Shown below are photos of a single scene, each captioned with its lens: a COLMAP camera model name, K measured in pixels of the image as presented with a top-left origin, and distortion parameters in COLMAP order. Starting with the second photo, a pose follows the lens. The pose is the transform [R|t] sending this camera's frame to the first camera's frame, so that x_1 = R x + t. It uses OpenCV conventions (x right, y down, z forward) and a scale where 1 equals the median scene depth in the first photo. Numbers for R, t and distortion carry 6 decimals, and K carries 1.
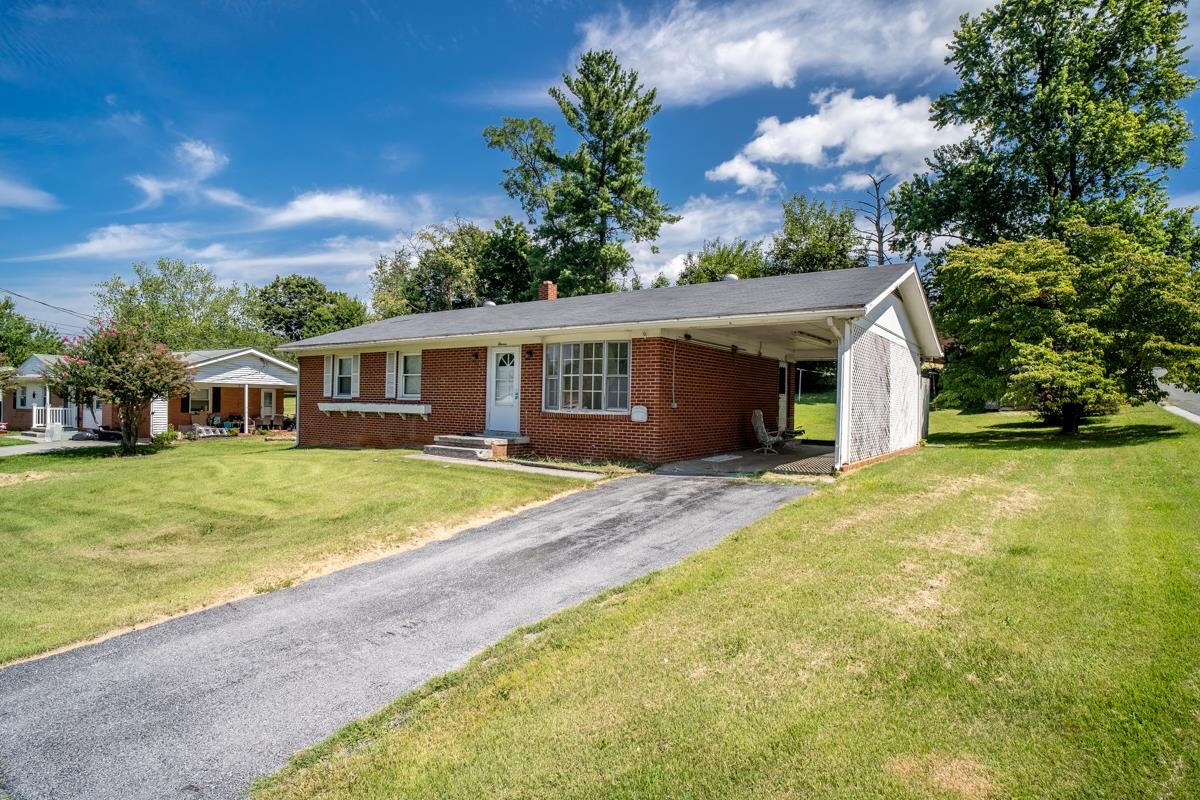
lens RADIAL K [[626.3, 0, 601.7], [0, 626.3, 406.7], [0, 0, 1]] dist [-0.046353, 0.019767]
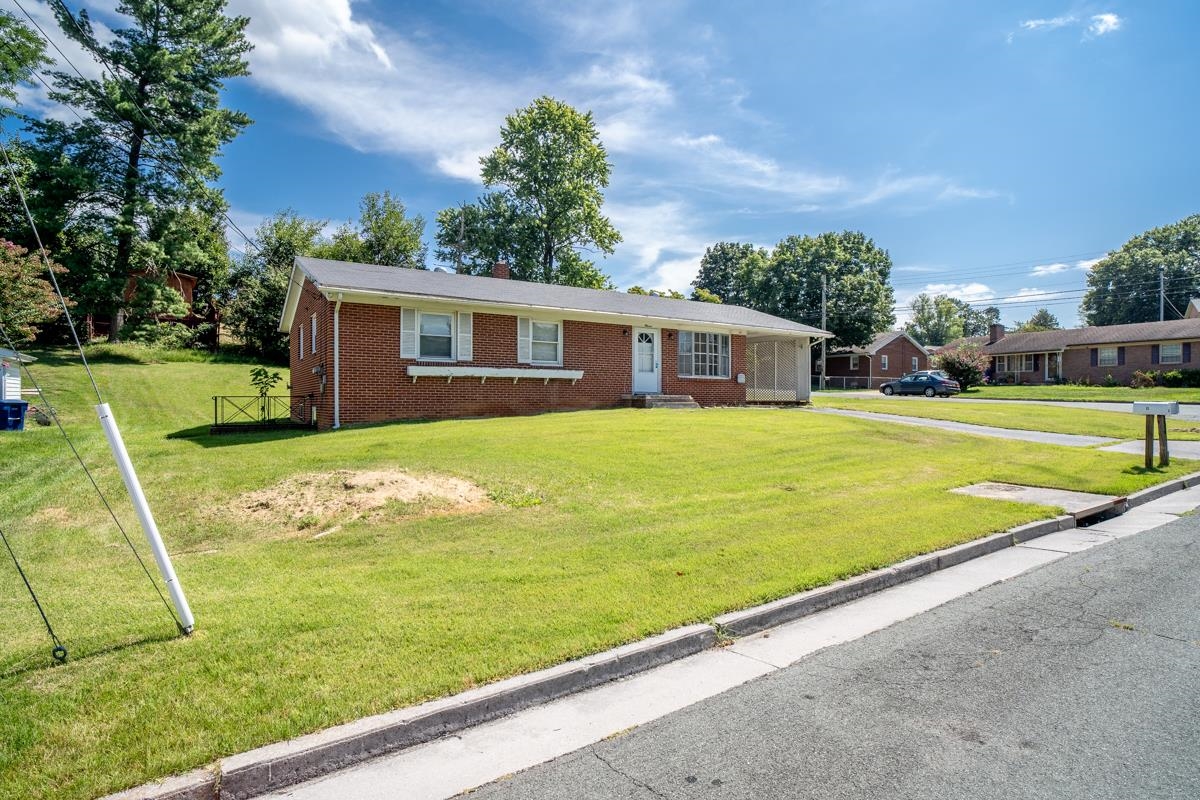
lens RADIAL K [[626.3, 0, 599.3], [0, 626.3, 397.8], [0, 0, 1]] dist [-0.046353, 0.019767]
pose [[0.372257, -0.011638, 0.928057, -1.114094], [0.009268, 0.999918, 0.008822, 0.030498], [-0.928084, 0.005317, 0.372334, 0.472786]]
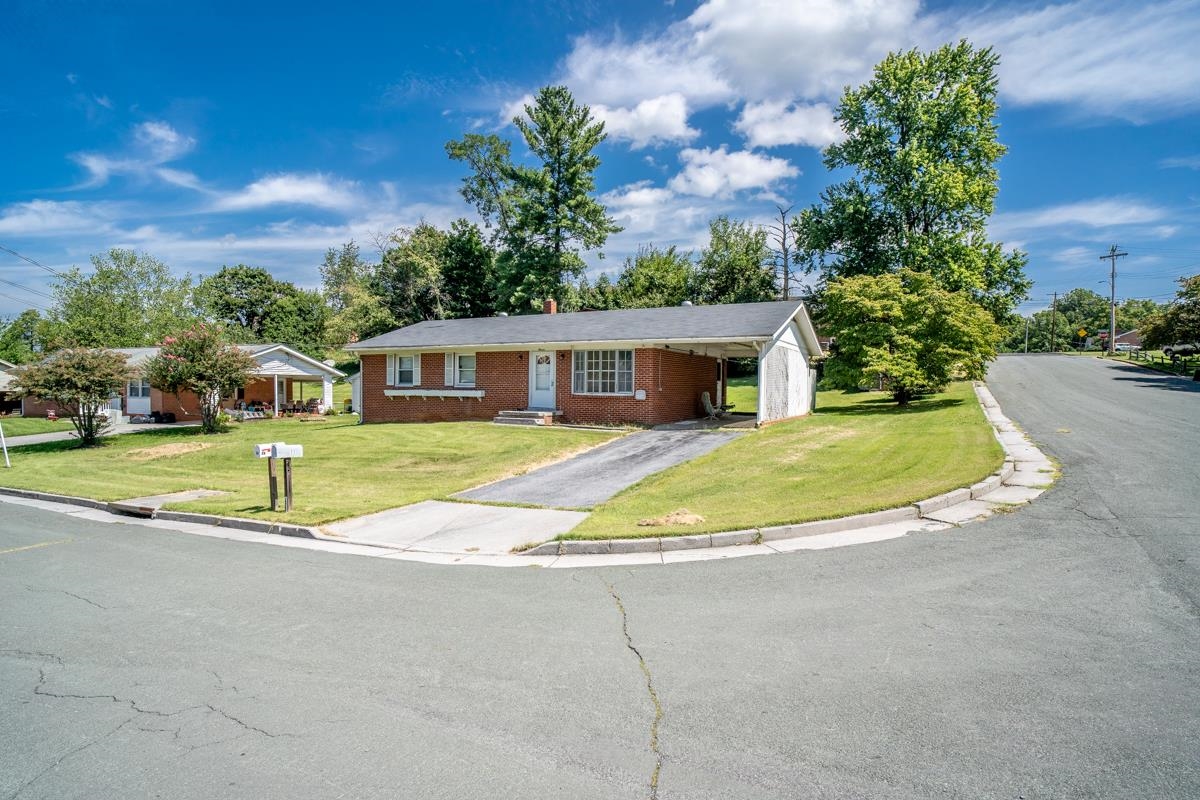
lens RADIAL K [[626.3, 0, 602.7], [0, 626.3, 403.0], [0, 0, 1]] dist [-0.046353, 0.019767]
pose [[0.991410, -0.012395, 0.130199, -0.164464], [0.009704, 0.999726, 0.021280, -0.001962], [-0.130427, -0.019834, 0.991259, -0.396680]]
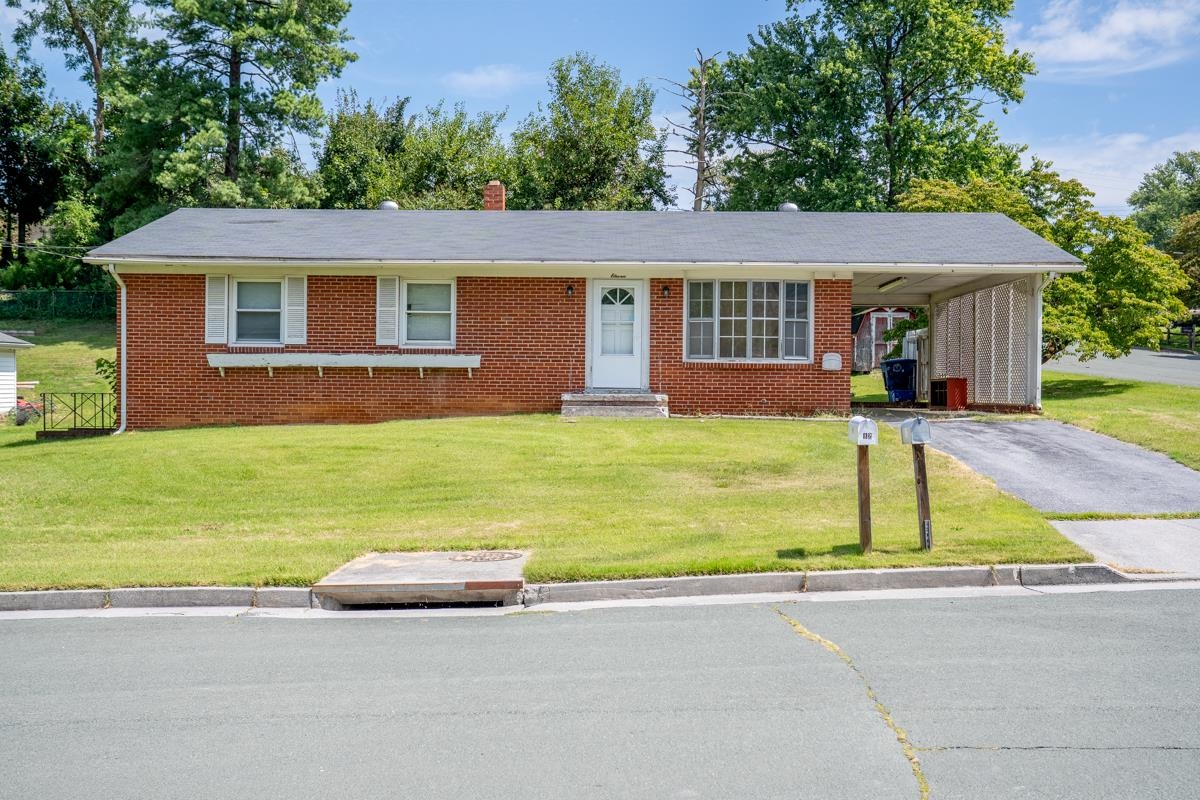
lens RADIAL K [[1206.9, 0, 603.5], [0, 1206.9, 395.9], [0, 0, 1]] dist [0.040140, 0.000000]
pose [[0.822981, -0.013595, 0.567906, -0.807836], [0.009791, 0.999905, 0.009748, 0.027196], [-0.567985, -0.002463, 0.823035, -0.181437]]
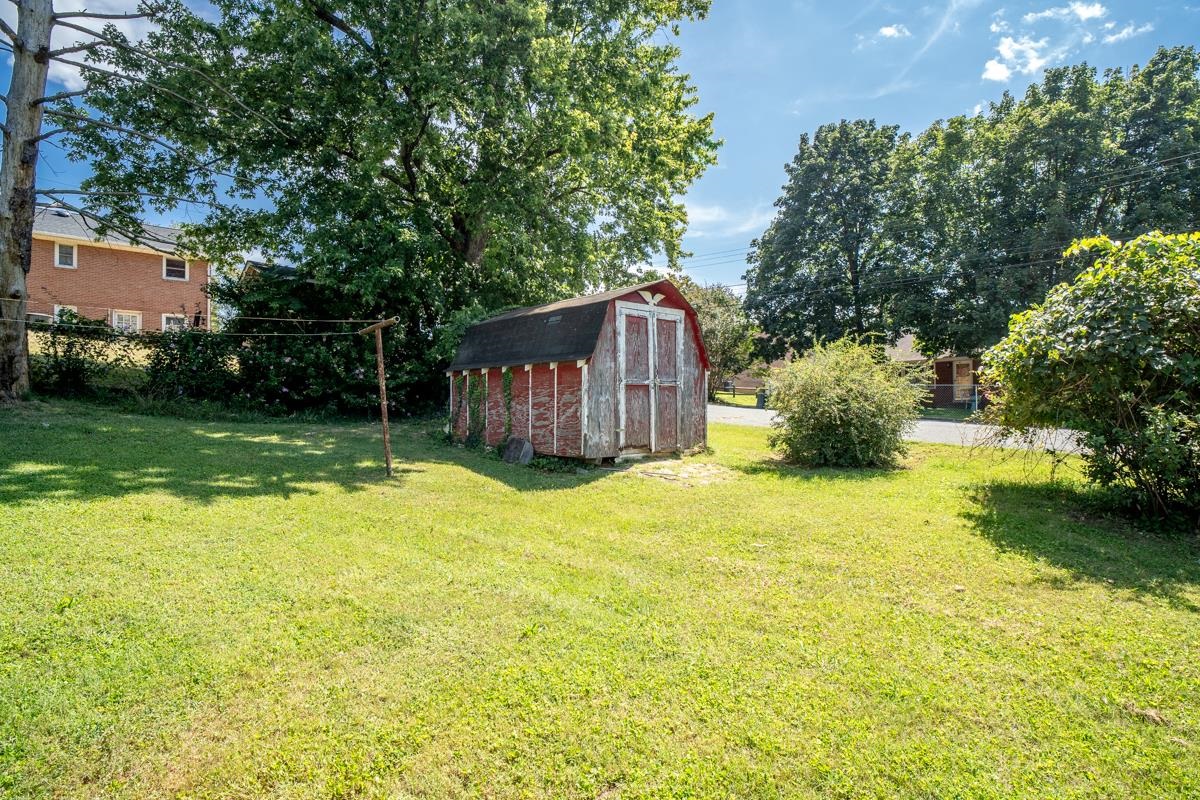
lens RADIAL K [[626.3, 0, 602.7], [0, 626.3, 405.0], [0, 0, 1]] dist [-0.046353, 0.019767]
pose [[0.225872, -0.005166, 0.974143, 0.482070], [0.023283, 0.999729, -0.000097, -0.029535], [-0.973879, 0.022702, 0.225931, 1.335858]]
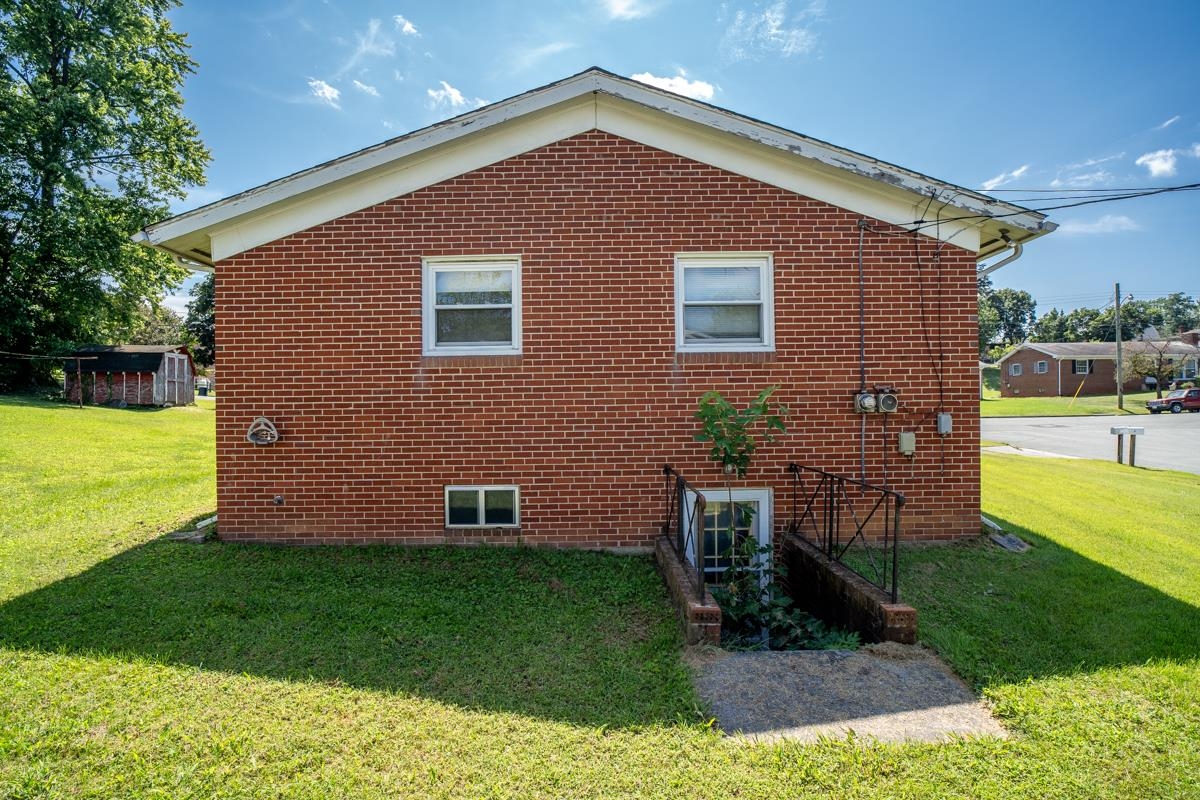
lens RADIAL K [[626.3, 0, 599.7], [0, 626.3, 401.6], [0, 0, 1]] dist [-0.046353, 0.019767]
pose [[-0.585630, -0.004205, 0.810568, -0.694692], [0.006257, 0.999933, 0.009708, -0.005931], [-0.810554, 0.010757, -0.585565, 1.443612]]
